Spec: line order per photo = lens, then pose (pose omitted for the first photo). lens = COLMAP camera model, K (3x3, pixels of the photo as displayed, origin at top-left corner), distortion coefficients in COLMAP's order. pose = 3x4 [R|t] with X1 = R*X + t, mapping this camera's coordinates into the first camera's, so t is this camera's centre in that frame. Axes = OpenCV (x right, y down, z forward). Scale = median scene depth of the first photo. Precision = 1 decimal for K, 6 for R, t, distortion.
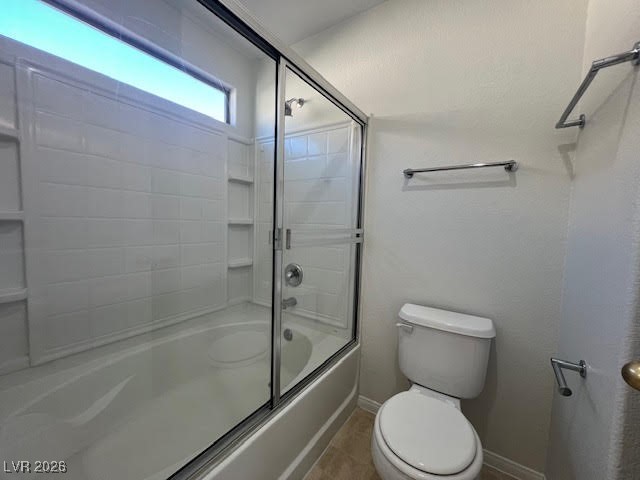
lens RADIAL K [[257.0, 0, 325.4], [0, 257.0, 238.8], [0, 0, 1]] dist [-0.002692, -0.000256]
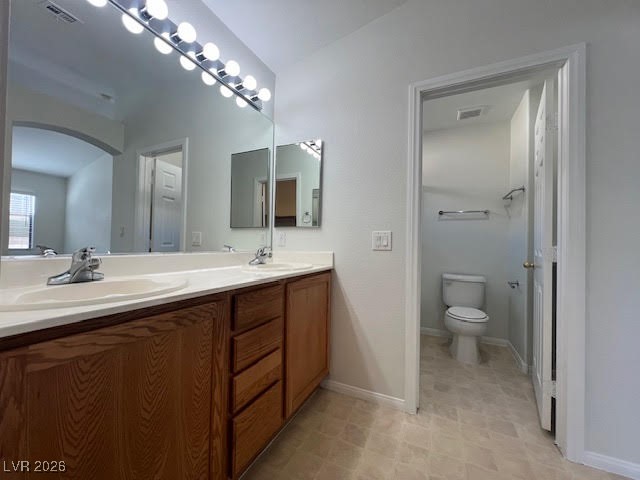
lens RADIAL K [[257.0, 0, 318.0], [0, 257.0, 240.6], [0, 0, 1]] dist [-0.002692, -0.000256]
pose [[0.990659, -0.011193, 0.135903, -0.792307], [0.020573, 0.997486, -0.067812, 0.081868], [-0.134803, 0.069974, 0.988399, -0.779407]]
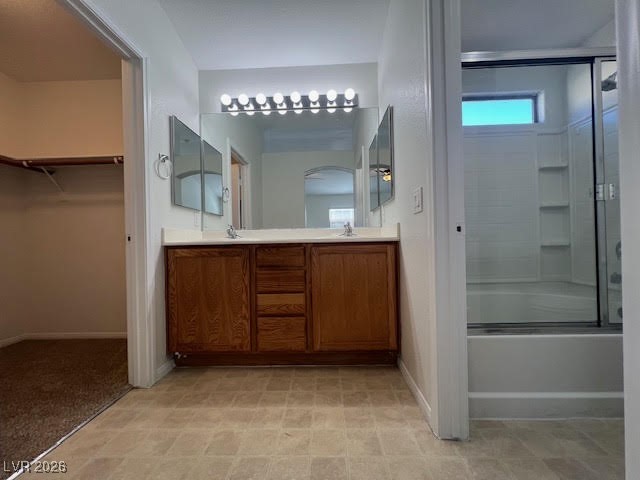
lens RADIAL K [[257.0, 0, 320.5], [0, 257.0, 241.2], [0, 0, 1]] dist [-0.002692, -0.000256]
pose [[0.515187, -0.041907, -0.856053, 0.103500], [-0.012333, 0.998338, -0.056295, 0.190126], [0.856989, 0.039561, 0.513814, -0.479570]]
